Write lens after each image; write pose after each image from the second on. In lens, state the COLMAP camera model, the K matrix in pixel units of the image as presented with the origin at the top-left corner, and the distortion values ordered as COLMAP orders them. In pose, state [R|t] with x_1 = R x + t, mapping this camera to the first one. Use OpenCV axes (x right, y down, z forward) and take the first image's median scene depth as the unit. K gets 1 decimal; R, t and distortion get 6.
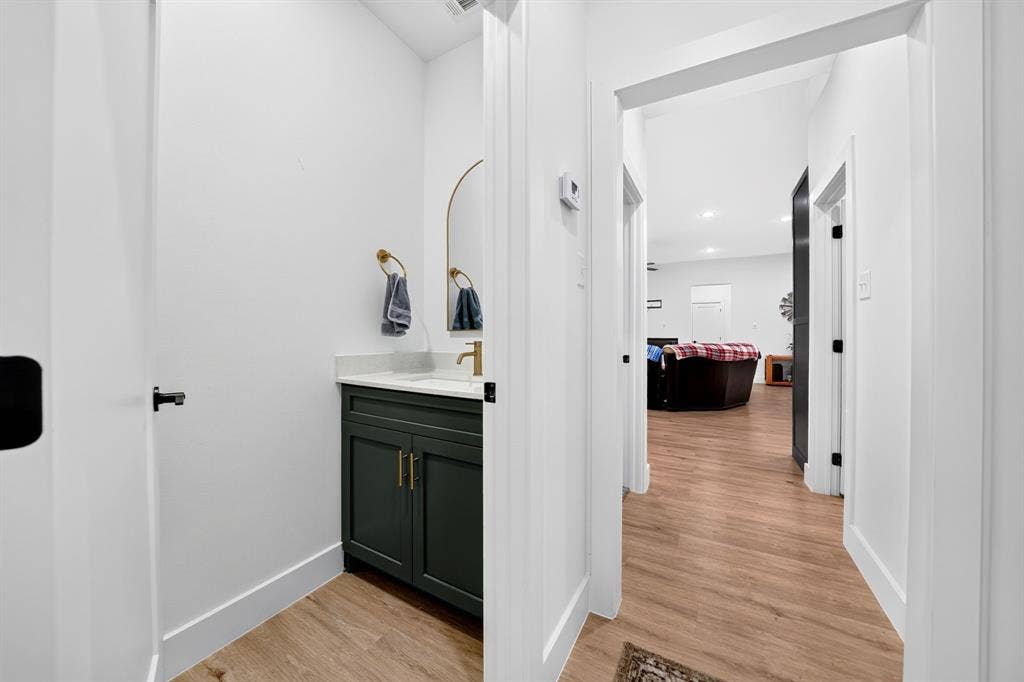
lens RADIAL K [[357.2, 0, 514.8], [0, 357.2, 333.0], [0, 0, 1]] dist [-0.018875, 0.000245]
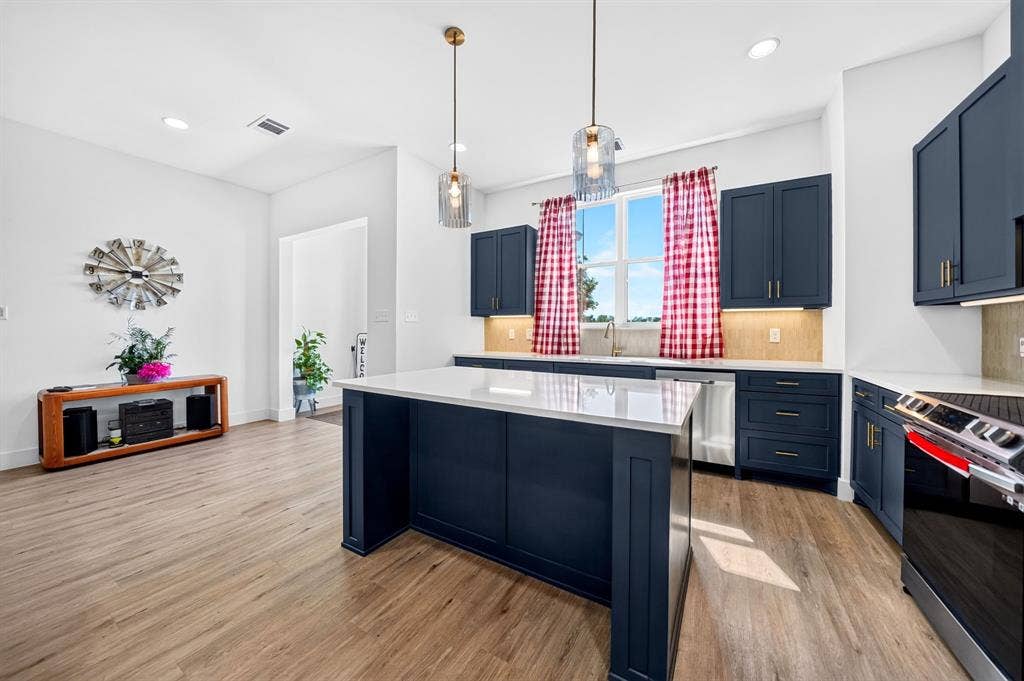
lens RADIAL K [[357.2, 0, 514.8], [0, 357.2, 332.5], [0, 0, 1]] dist [-0.018875, 0.000245]
pose [[0.025056, -0.010373, 0.999632, 0.269941], [0.000023, 0.999946, 0.010376, -0.002122], [-0.999686, -0.000237, 0.025055, 0.369638]]
